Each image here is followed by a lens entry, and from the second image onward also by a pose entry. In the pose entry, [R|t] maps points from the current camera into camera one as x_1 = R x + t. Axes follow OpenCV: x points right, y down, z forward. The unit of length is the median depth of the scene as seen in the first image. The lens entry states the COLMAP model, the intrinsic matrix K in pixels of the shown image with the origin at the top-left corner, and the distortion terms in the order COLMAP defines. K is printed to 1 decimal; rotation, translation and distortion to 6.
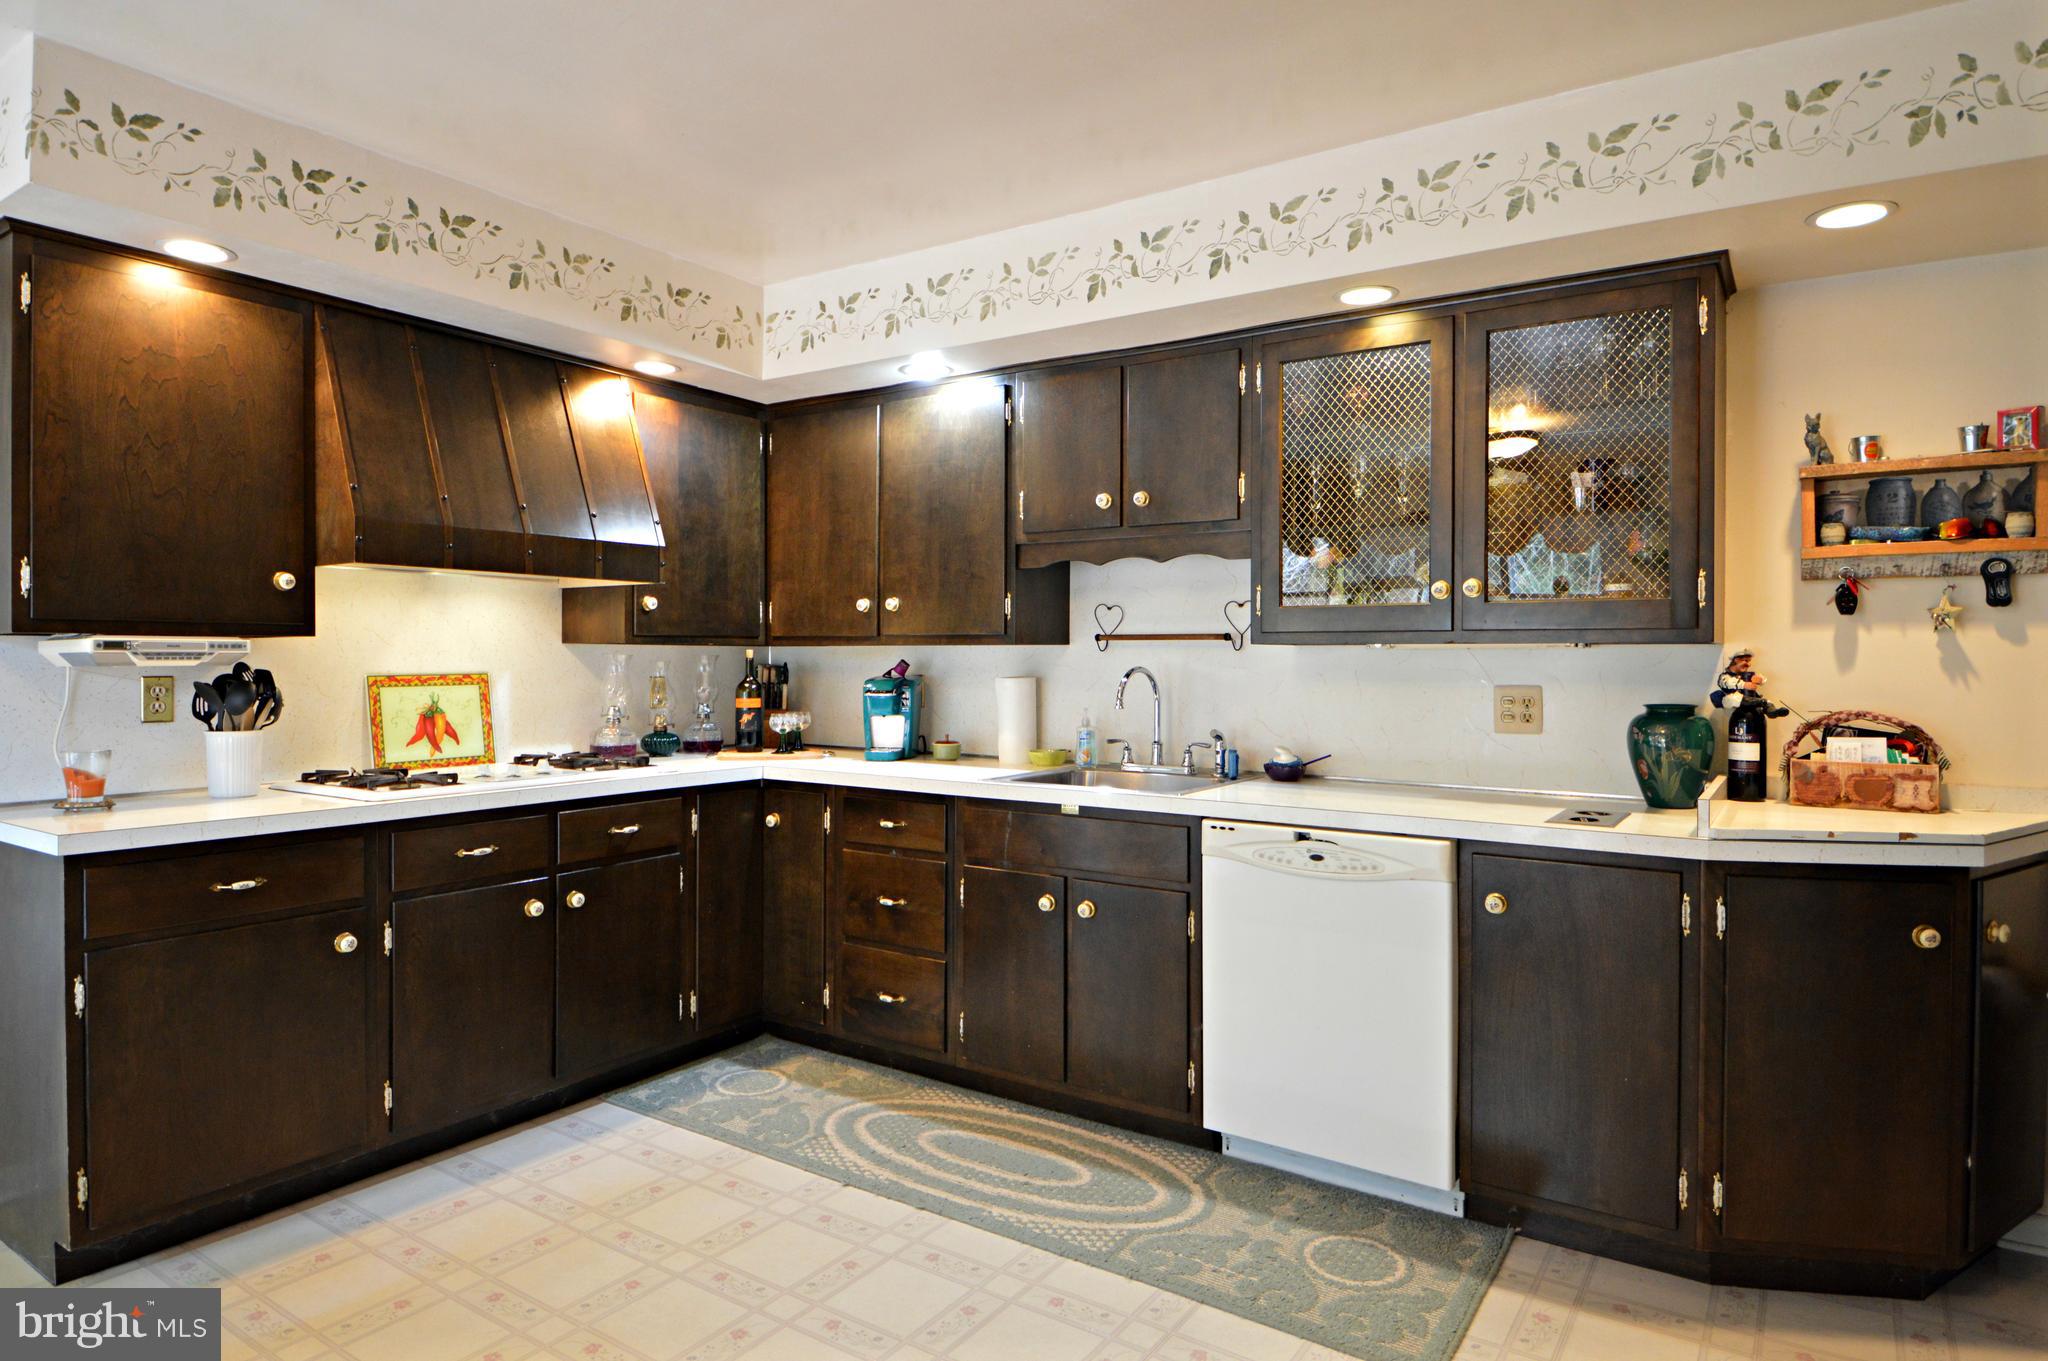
lens RADIAL K [[1171.9, 0, 1022.0], [0, 1171.9, 671.5], [0, 0, 1]] dist [-0.004040, -0.002420]
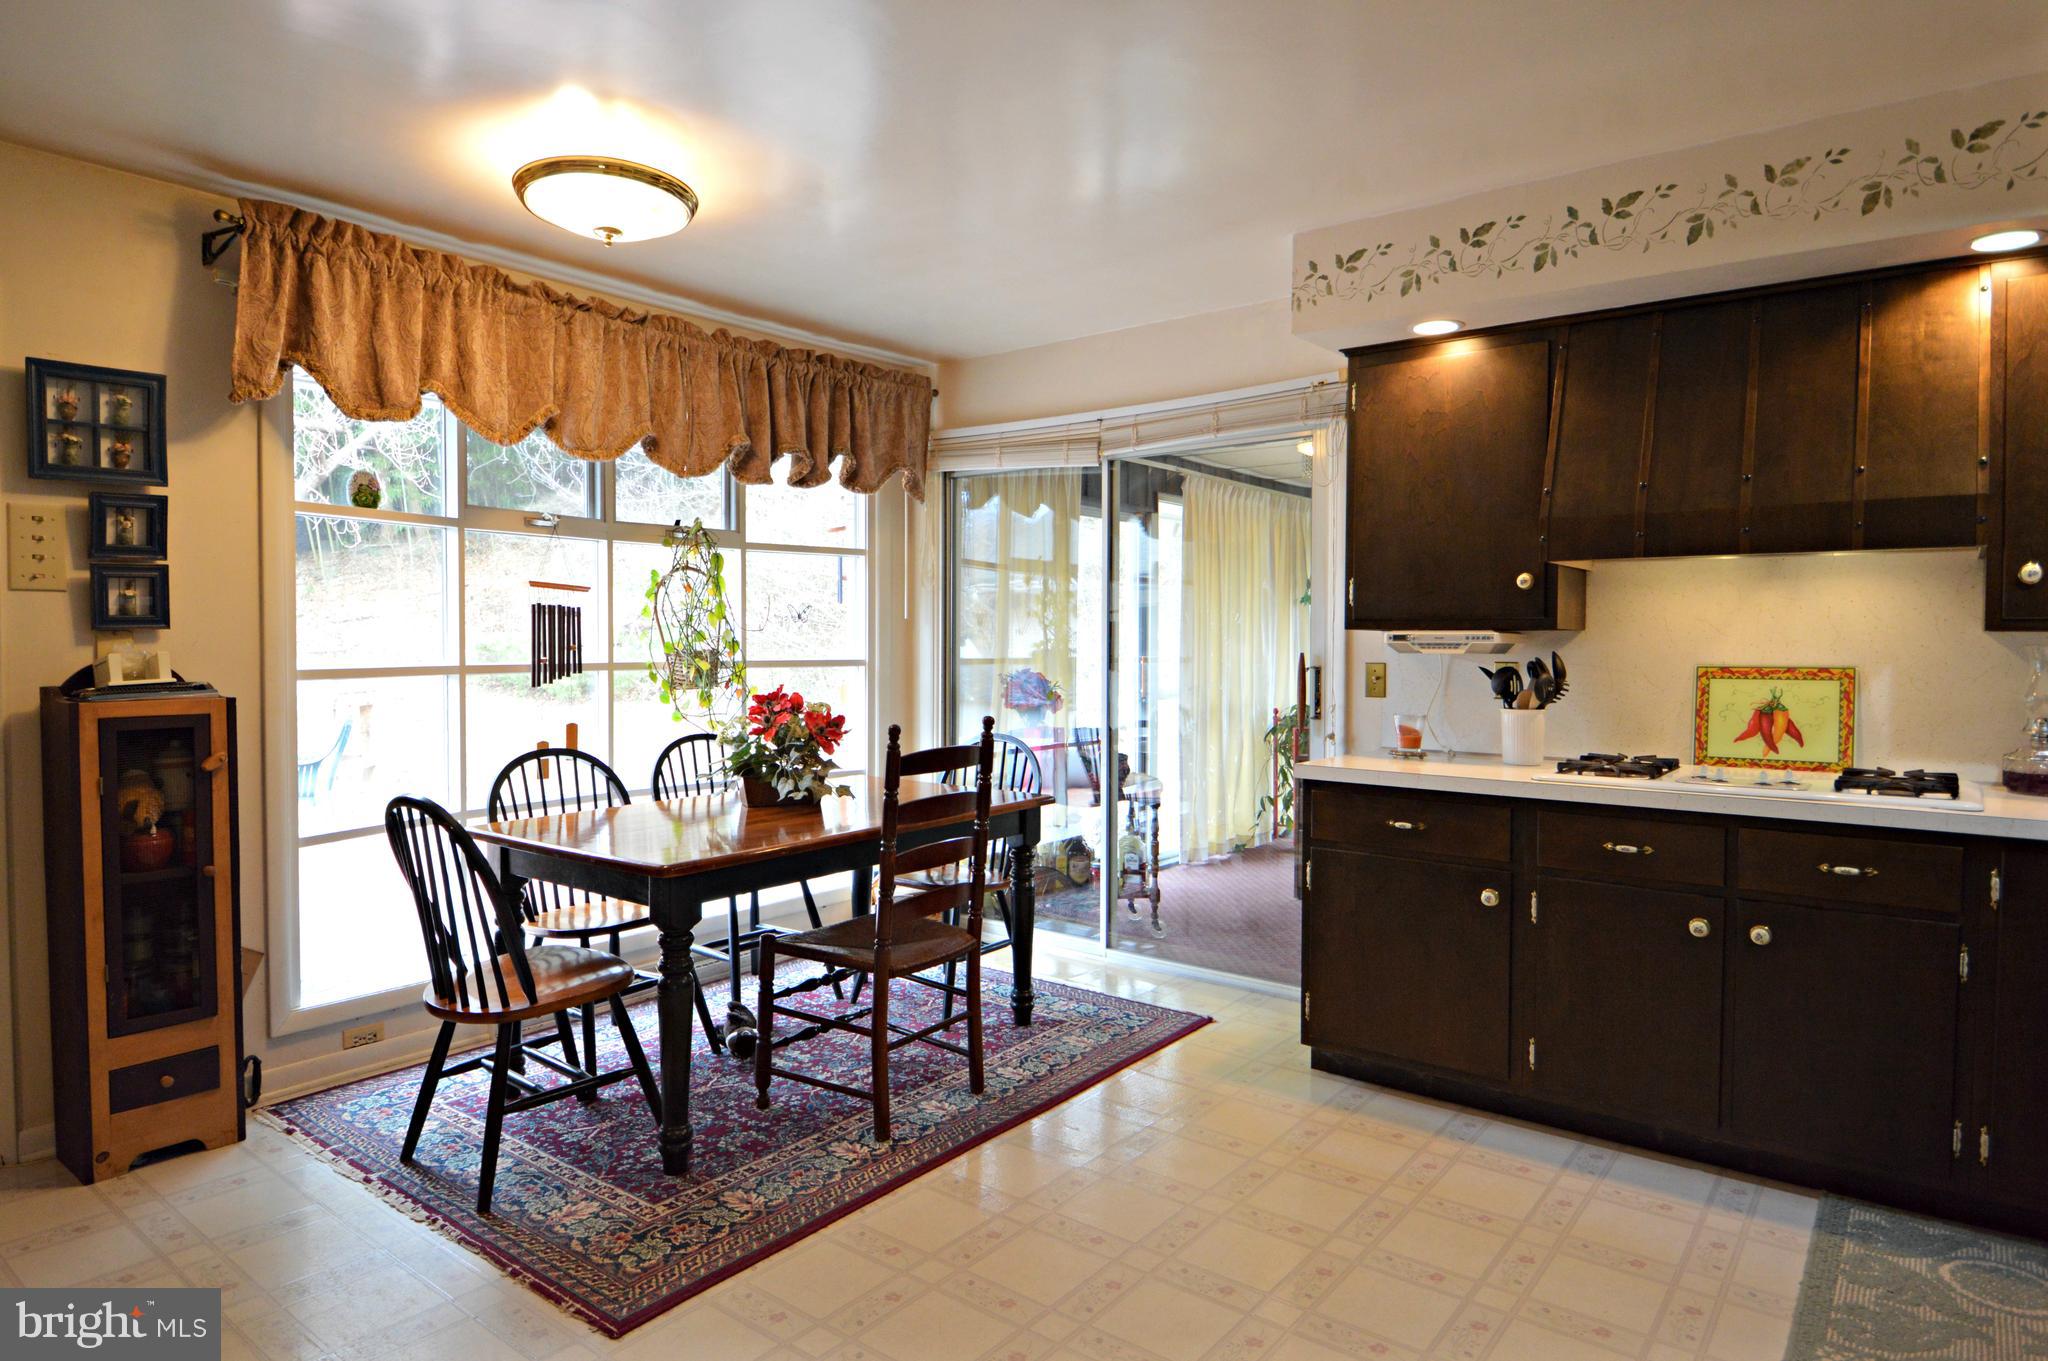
lens RADIAL K [[1185.8, 0, 1024.0], [0, 1185.8, 680.5], [0, 0, 1]] dist [-0.002468, -0.002016]
pose [[-0.060630, 0.032339, -0.997636, 0.501461], [-0.015653, 0.999321, 0.033345, -0.009588], [0.998038, 0.017638, -0.060083, 0.516222]]
